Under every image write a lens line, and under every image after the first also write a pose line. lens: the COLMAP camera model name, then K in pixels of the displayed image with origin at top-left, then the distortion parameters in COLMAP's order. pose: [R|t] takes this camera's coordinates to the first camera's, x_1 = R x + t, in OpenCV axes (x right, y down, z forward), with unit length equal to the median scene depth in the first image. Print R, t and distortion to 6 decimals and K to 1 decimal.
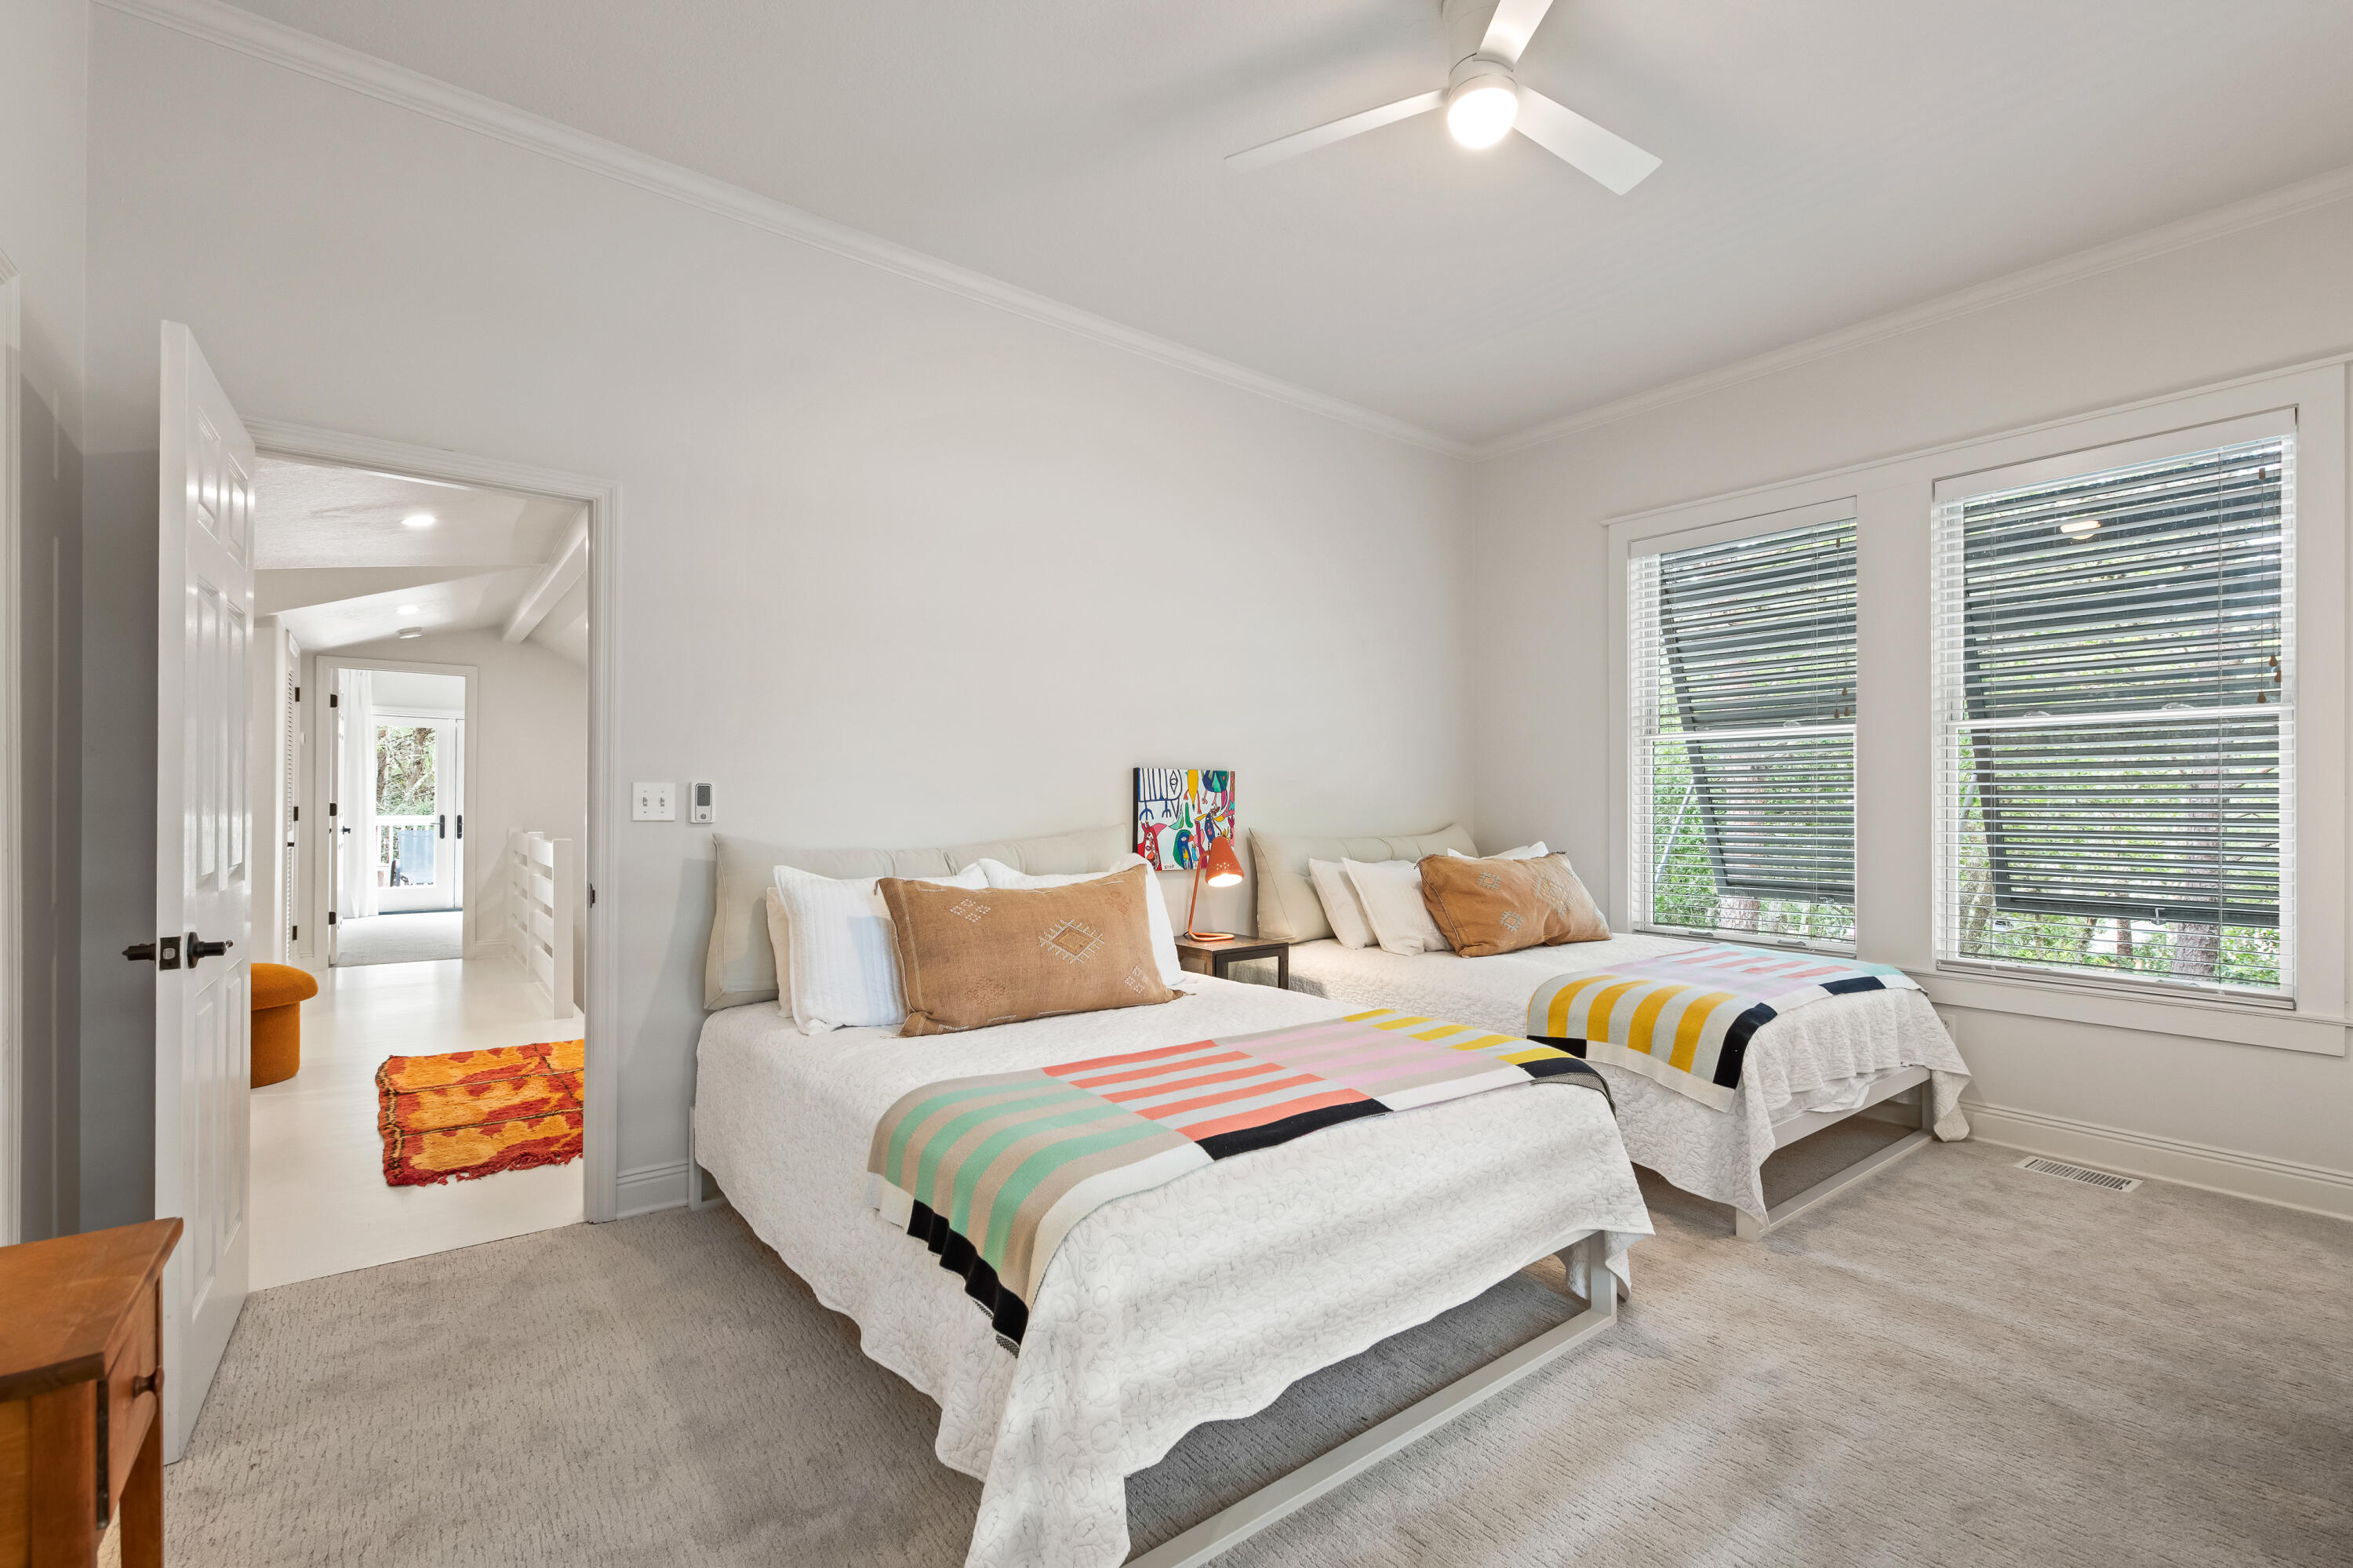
lens RADIAL K [[1035.8, 0, 1184.5], [0, 1035.8, 789.3], [0, 0, 1]] dist [0.001462, -0.000284]
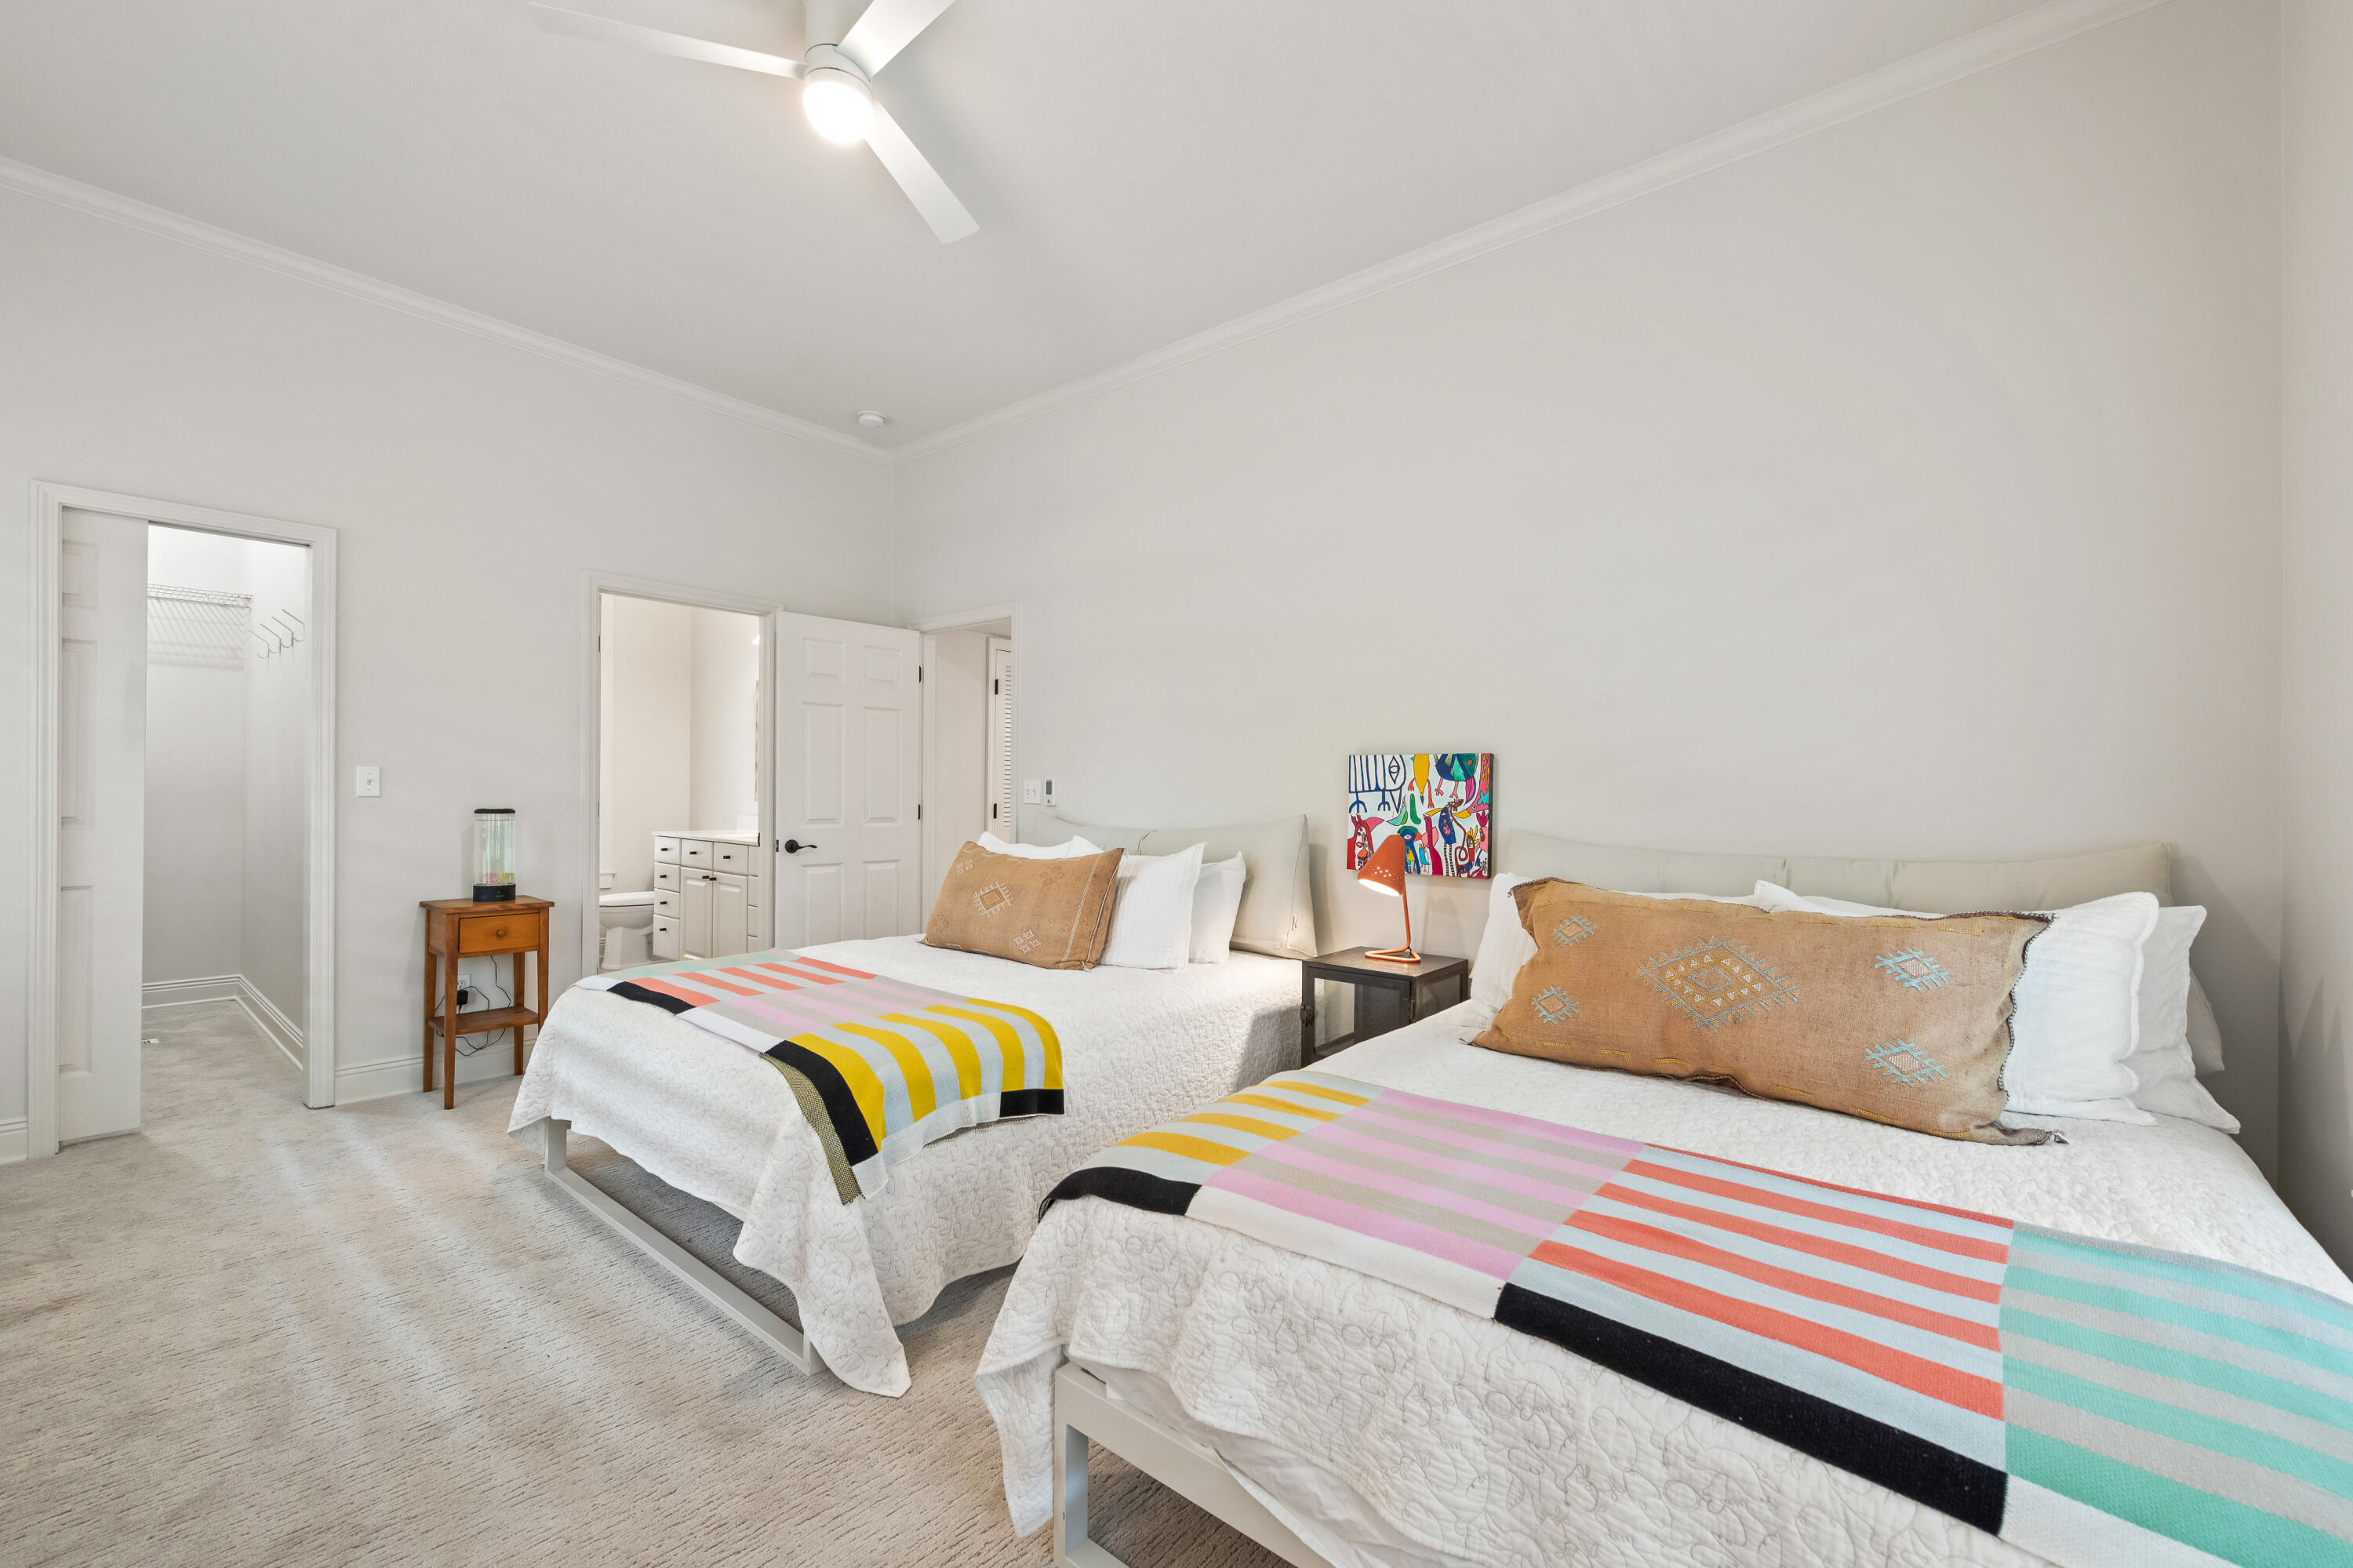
lens RADIAL K [[977.7, 0, 1158.6], [0, 977.7, 789.4], [0, 0, 1]] dist [0.000451, -0.000089]
pose [[0.187340, -0.008344, -0.982260, 0.740115], [0.001542, 0.999965, -0.008200, 0.015414], [0.982294, 0.000021, 0.187346, 0.653233]]
